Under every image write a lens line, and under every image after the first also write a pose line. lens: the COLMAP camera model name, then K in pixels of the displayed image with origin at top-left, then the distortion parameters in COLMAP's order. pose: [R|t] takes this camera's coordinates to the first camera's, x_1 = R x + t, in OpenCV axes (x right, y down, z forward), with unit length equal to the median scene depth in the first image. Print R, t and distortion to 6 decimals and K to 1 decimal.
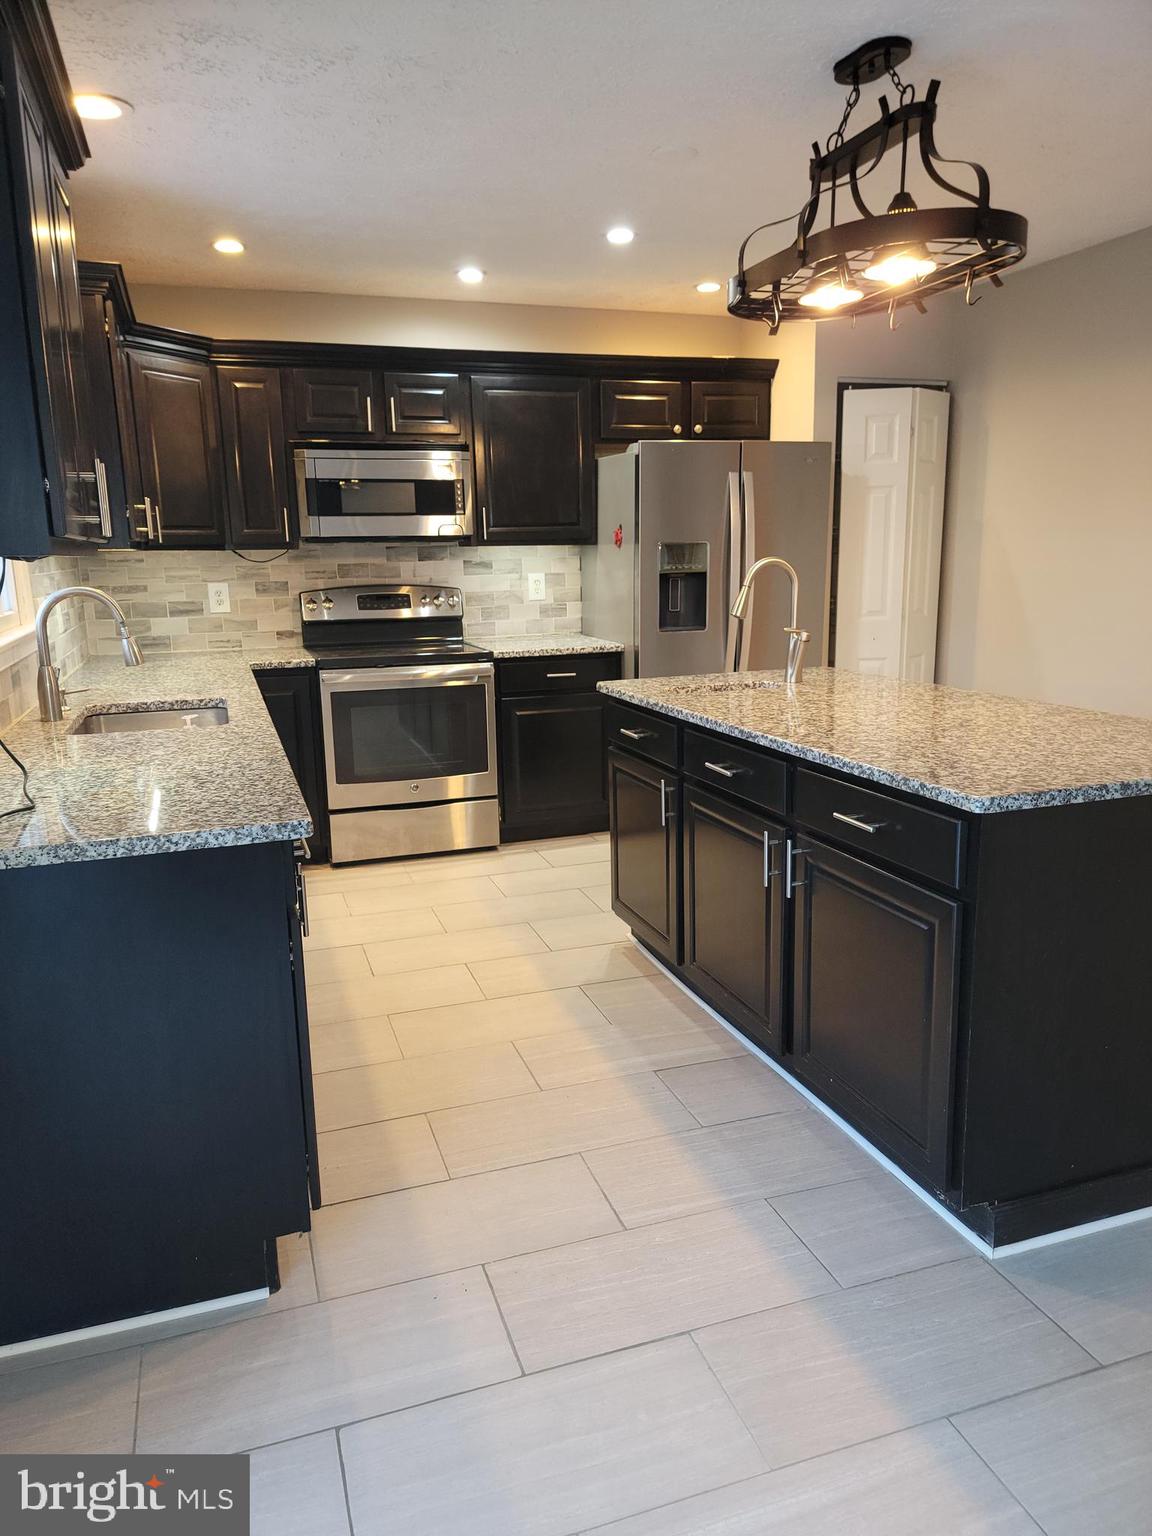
lens RADIAL K [[1071.0, 0, 574.2], [0, 1071.0, 770.9], [0, 0, 1]] dist [0.074356, -0.042019]
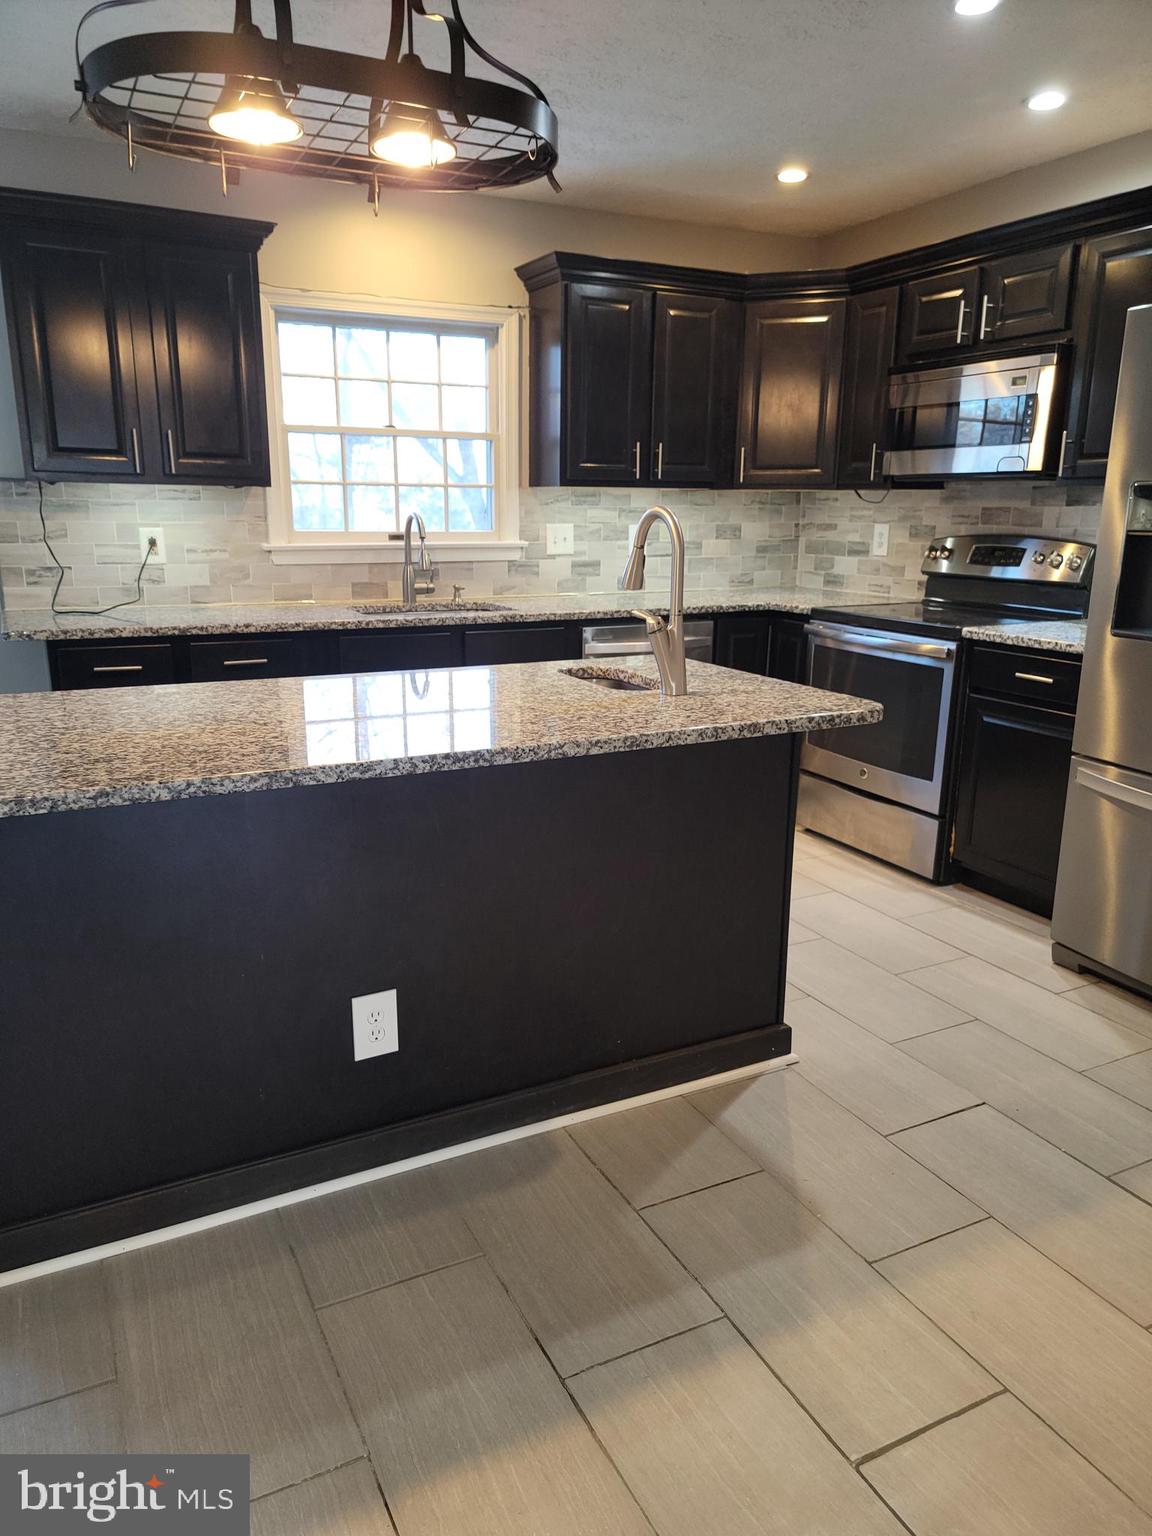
lens RADIAL K [[1071.0, 0, 571.6], [0, 1071.0, 784.8], [0, 0, 1]] dist [0.074356, -0.042019]
pose [[0.138498, 0.274336, -0.951608, 0.627476], [-0.212389, 0.946740, 0.242021, -0.130897], [0.967321, 0.168591, 0.189387, 0.598717]]
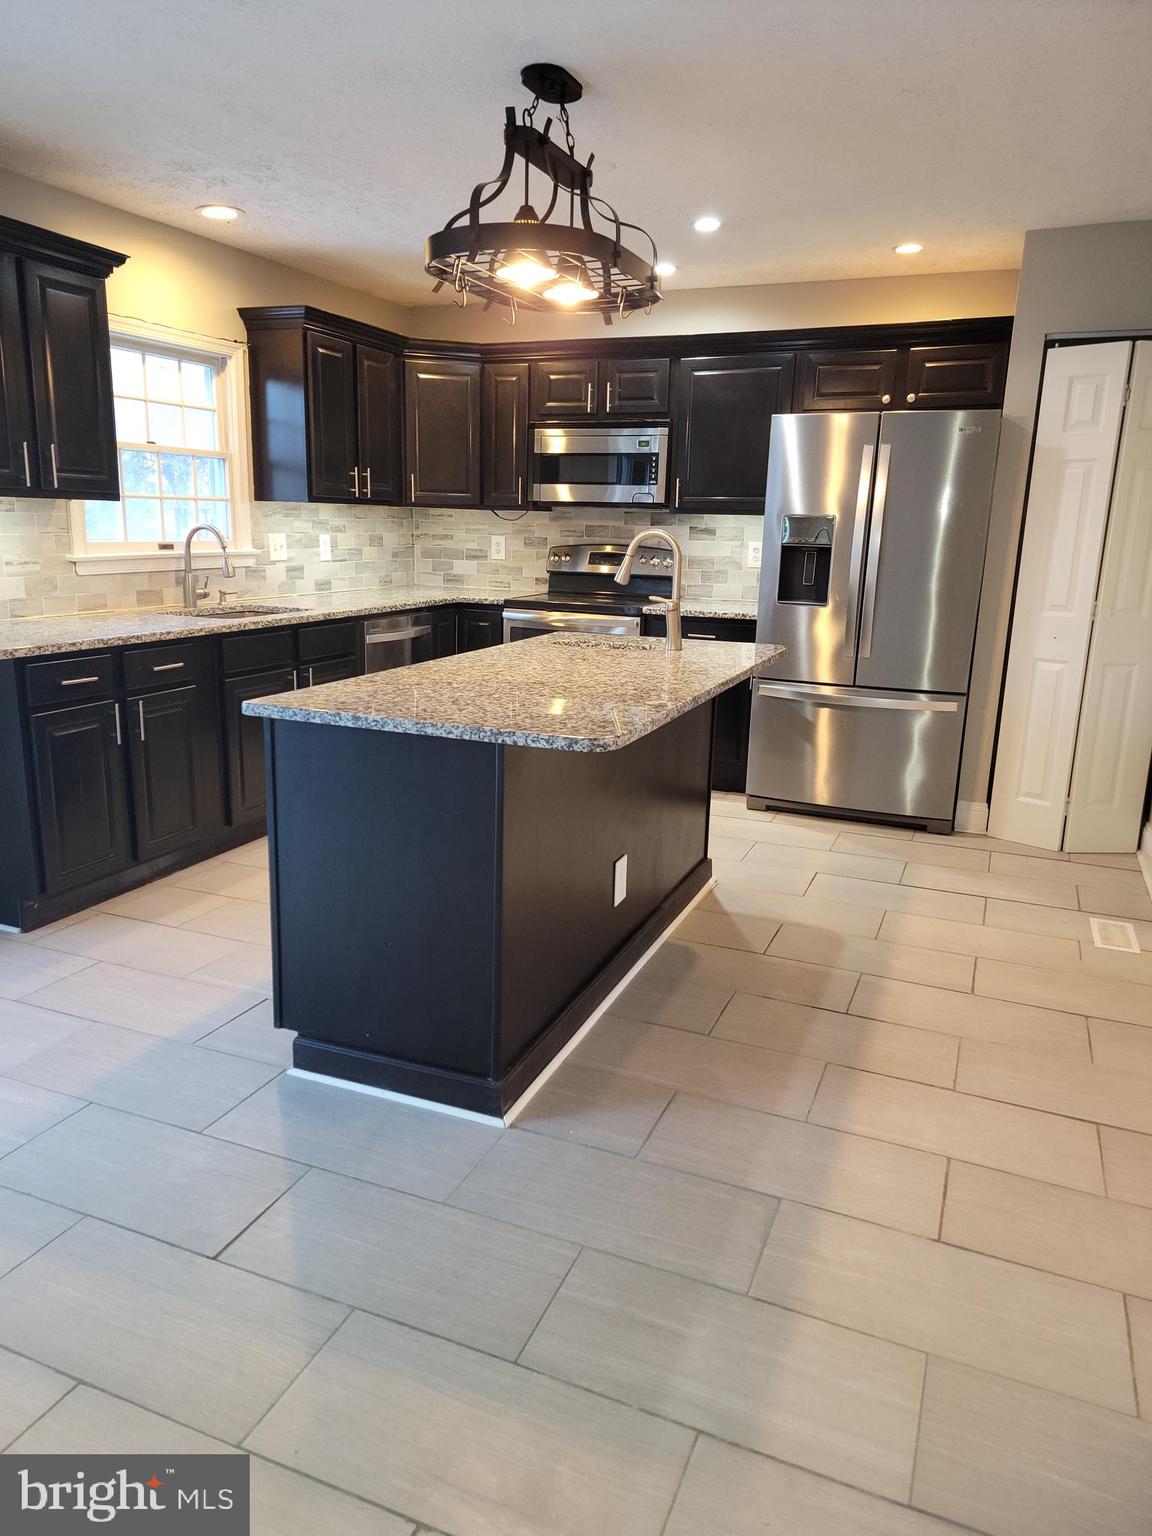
lens RADIAL K [[1071.0, 0, 564.9], [0, 1071.0, 762.1], [0, 0, 1]] dist [0.074356, -0.042019]
pose [[0.745369, 0.186021, -0.640172, 0.599961], [-0.173260, 0.981336, 0.083425, -0.032002], [0.643743, 0.048734, 0.763688, 0.098615]]
